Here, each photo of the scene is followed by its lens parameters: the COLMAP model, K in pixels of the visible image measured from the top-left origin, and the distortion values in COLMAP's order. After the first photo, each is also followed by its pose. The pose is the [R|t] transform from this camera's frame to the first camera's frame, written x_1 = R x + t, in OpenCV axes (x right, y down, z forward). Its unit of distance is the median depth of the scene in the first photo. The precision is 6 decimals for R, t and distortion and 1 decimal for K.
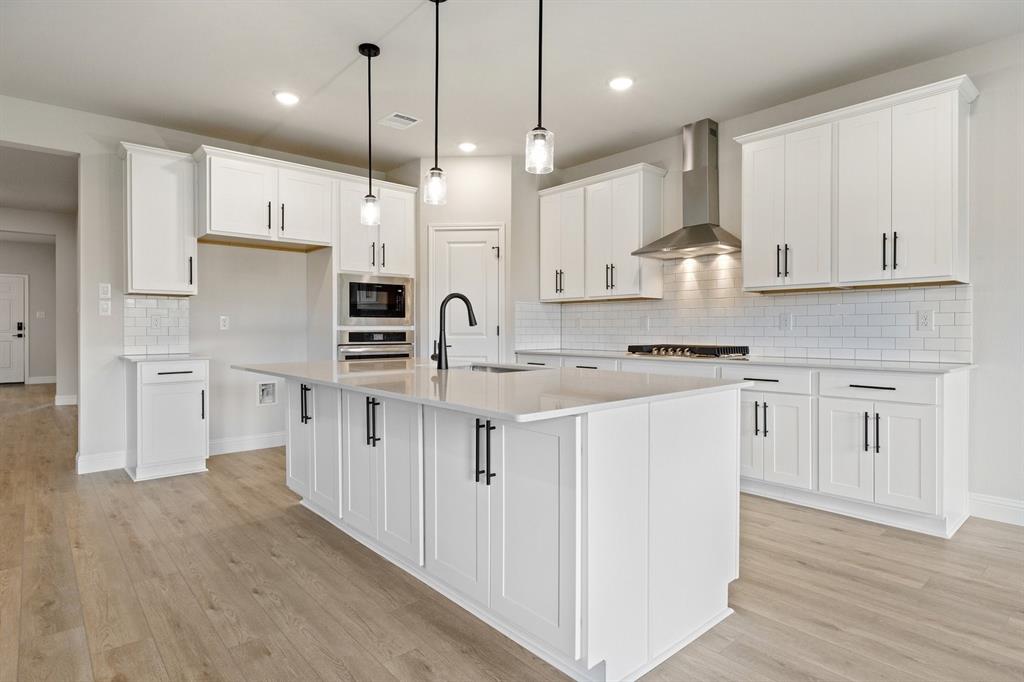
lens RADIAL K [[548.0, 0, 503.2], [0, 548.0, 340.9], [0, 0, 1]] dist [-0.005336, -0.000998]
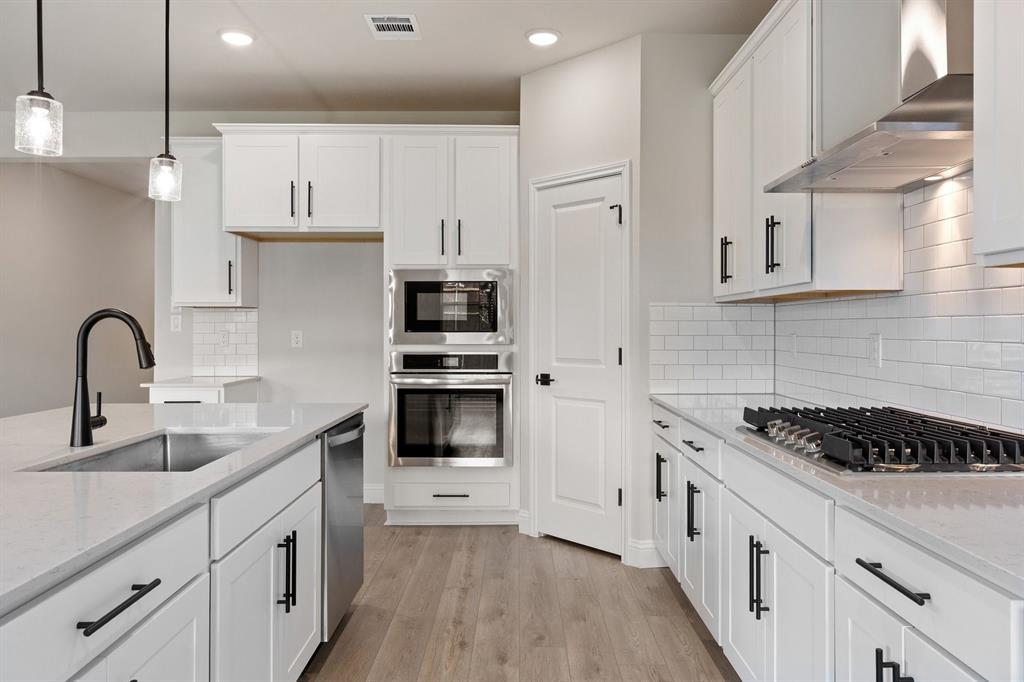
lens RADIAL K [[704.2, 0, 516.0], [0, 704.2, 326.6], [0, 0, 1]] dist [-0.004763, 0.001165]
pose [[0.759506, -0.000342, -0.650501, 0.419676], [-0.015423, 0.999709, -0.018533, -0.038543], [0.650318, 0.024109, 0.759280, 0.447323]]
